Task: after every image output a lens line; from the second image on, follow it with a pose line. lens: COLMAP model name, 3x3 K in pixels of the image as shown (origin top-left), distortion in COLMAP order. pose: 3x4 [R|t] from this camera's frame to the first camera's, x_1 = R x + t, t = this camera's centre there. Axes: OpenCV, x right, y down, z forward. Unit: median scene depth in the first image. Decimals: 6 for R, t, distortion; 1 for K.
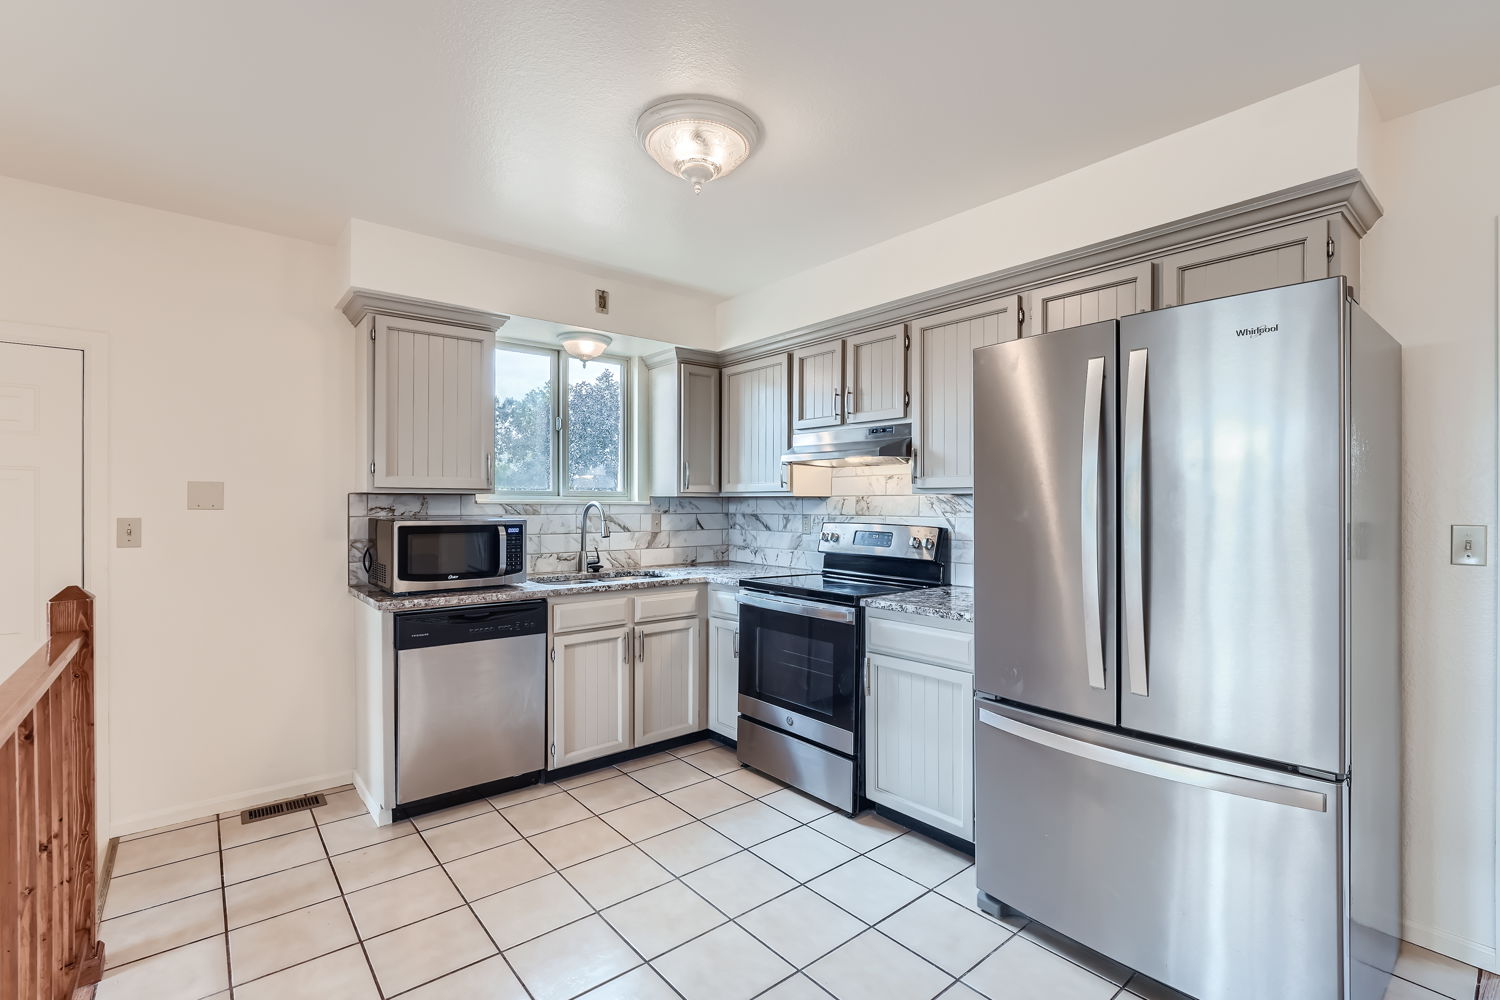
lens RADIAL K [[676.6, 0, 757.6], [0, 676.6, 502.7], [0, 0, 1]] dist [-0.011325, 0.001311]
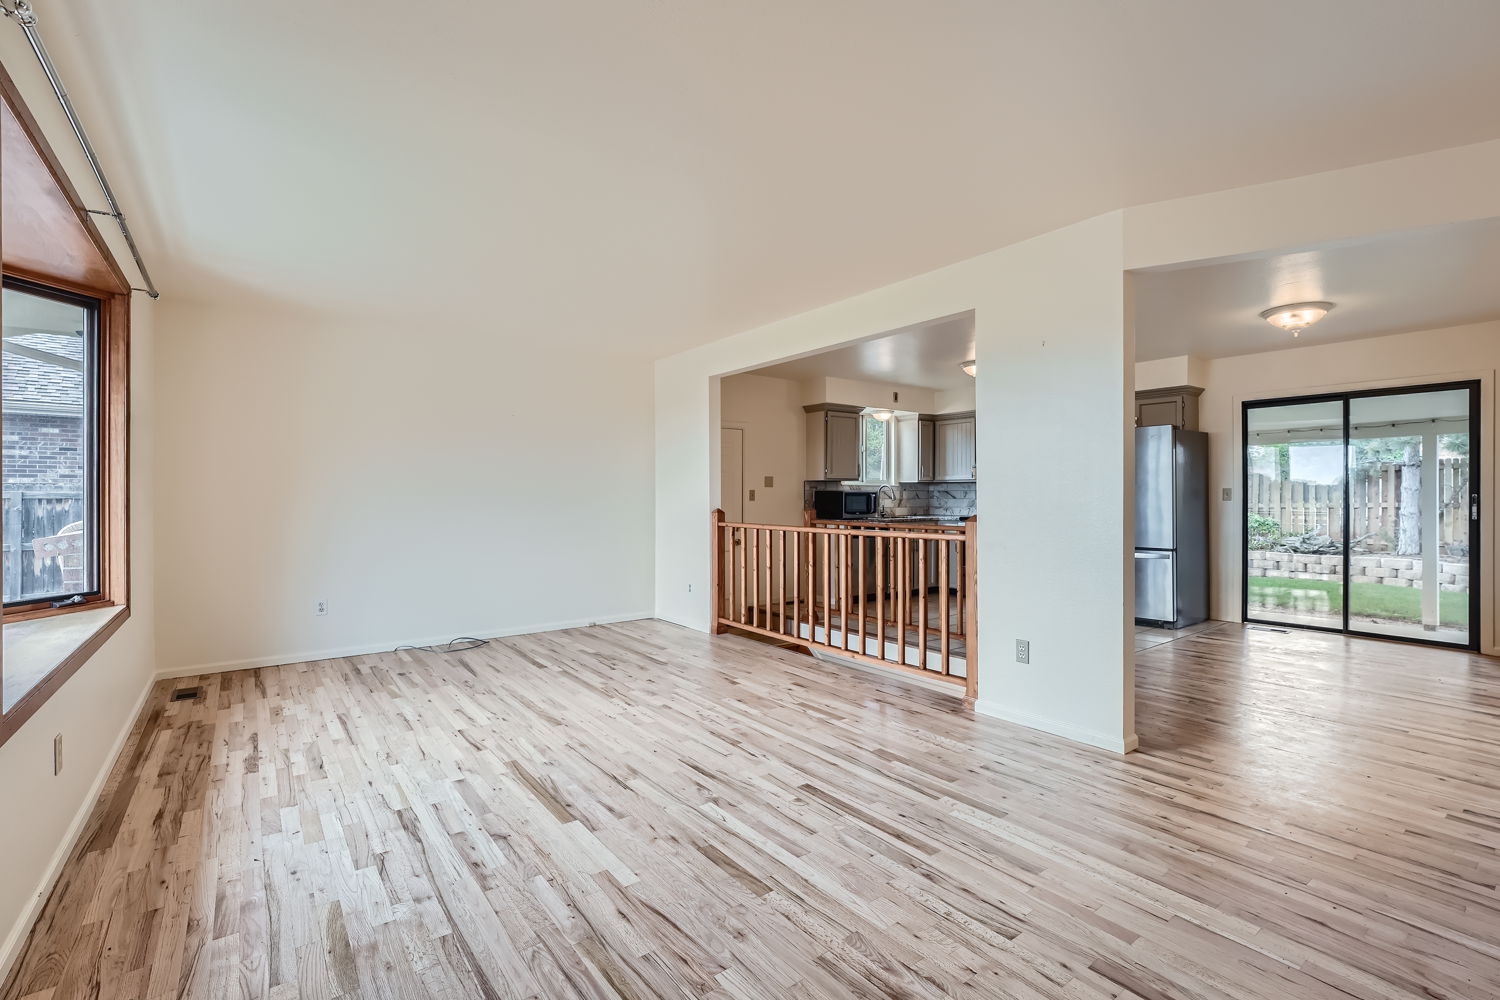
lens RADIAL K [[676.6, 0, 750.8], [0, 676.6, 487.7], [0, 0, 1]] dist [-0.011325, 0.001311]
pose [[0.998928, -0.005796, -0.045924, -0.549142], [0.005239, 0.999911, -0.012254, 0.032271], [0.045991, 0.012000, 0.998870, -1.171312]]
